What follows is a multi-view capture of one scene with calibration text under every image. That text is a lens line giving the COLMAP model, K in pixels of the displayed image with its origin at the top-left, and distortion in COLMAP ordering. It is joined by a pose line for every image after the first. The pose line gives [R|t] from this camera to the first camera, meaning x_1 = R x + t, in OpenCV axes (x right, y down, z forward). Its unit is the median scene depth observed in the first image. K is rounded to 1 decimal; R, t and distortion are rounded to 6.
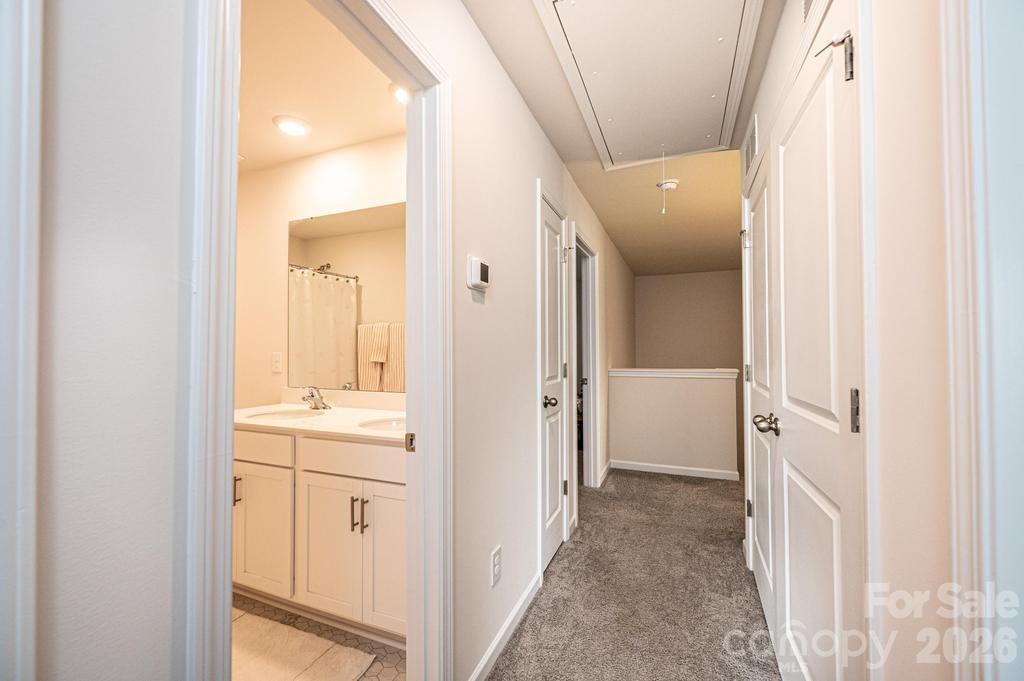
lens RADIAL K [[401.4, 0, 514.4], [0, 401.4, 343.5], [0, 0, 1]] dist [-0.000493, -0.000037]
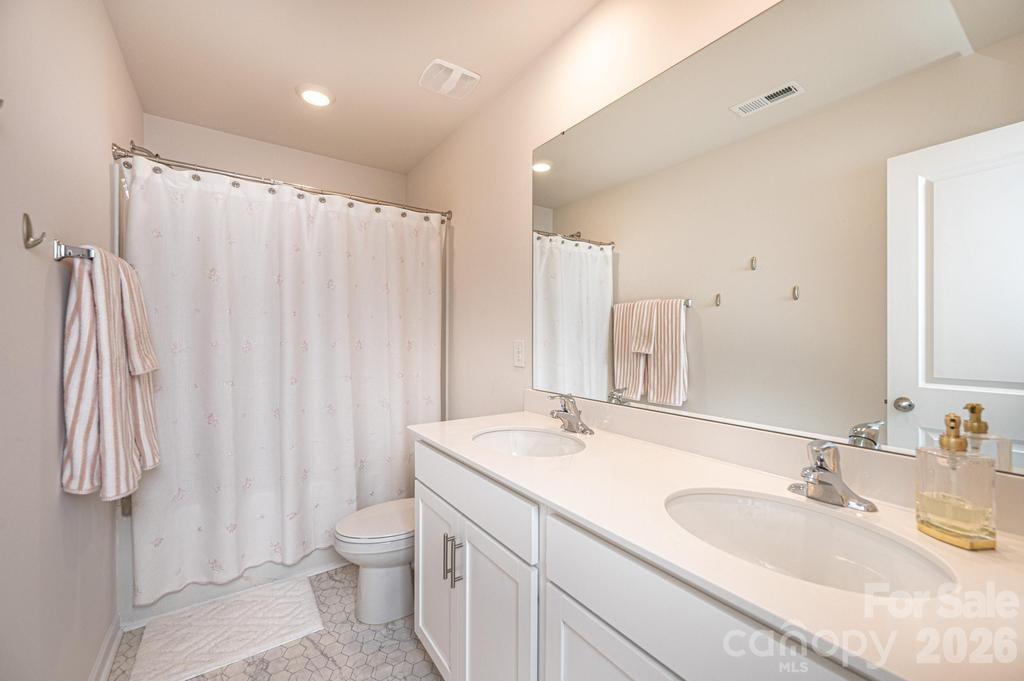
lens RADIAL K [[409.7, 0, 512.0], [0, 409.7, 340.5], [0, 0, 1]] dist [-0.000669, 0.000095]
pose [[0.836337, 0.007984, -0.548158, -0.194289], [0.004892, 0.999745, 0.022025, 0.007576], [0.548194, -0.021102, 0.836085, 0.367604]]
